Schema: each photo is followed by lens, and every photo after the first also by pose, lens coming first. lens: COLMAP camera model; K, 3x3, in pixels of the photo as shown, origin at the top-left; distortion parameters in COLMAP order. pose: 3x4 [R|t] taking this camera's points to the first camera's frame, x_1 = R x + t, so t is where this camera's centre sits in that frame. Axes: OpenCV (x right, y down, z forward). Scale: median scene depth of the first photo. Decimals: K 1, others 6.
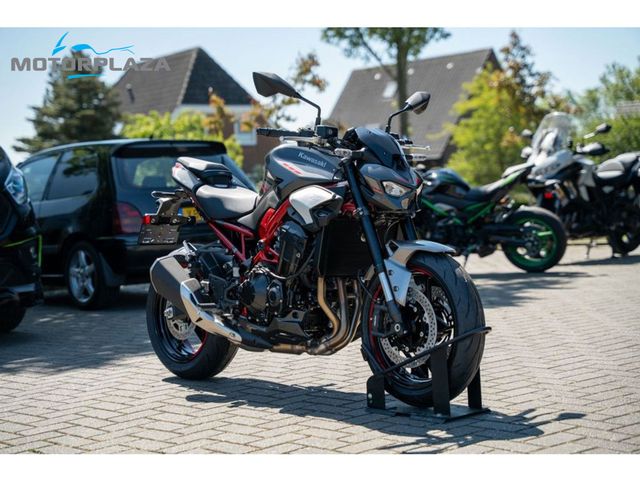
lens RADIAL K [[1263.3, 0, 320.1], [0, 1263.3, 239.8], [0, 0, 1]] dist [0.262073, 0.000000]
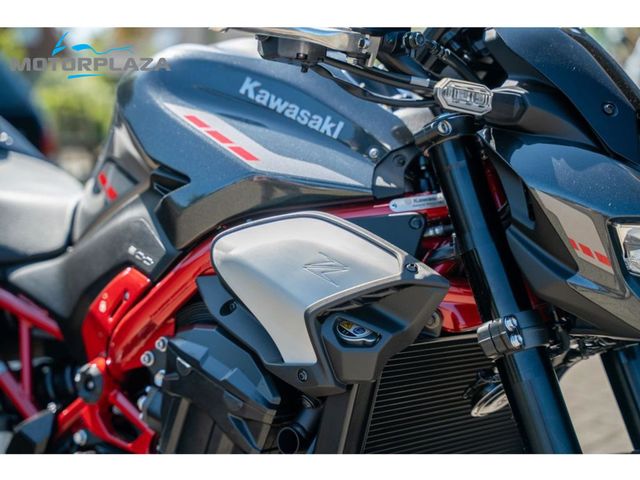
lens RADIAL K [[1263.3, 0, 319.8], [0, 1263.3, 238.7], [0, 0, 1]] dist [0.262073, 0.000000]
pose [[0.984179, 0.035643, 0.173553, -0.048717], [-0.048360, 0.996402, 0.069601, -0.055044], [-0.170447, -0.076893, 0.982362, 0.726824]]
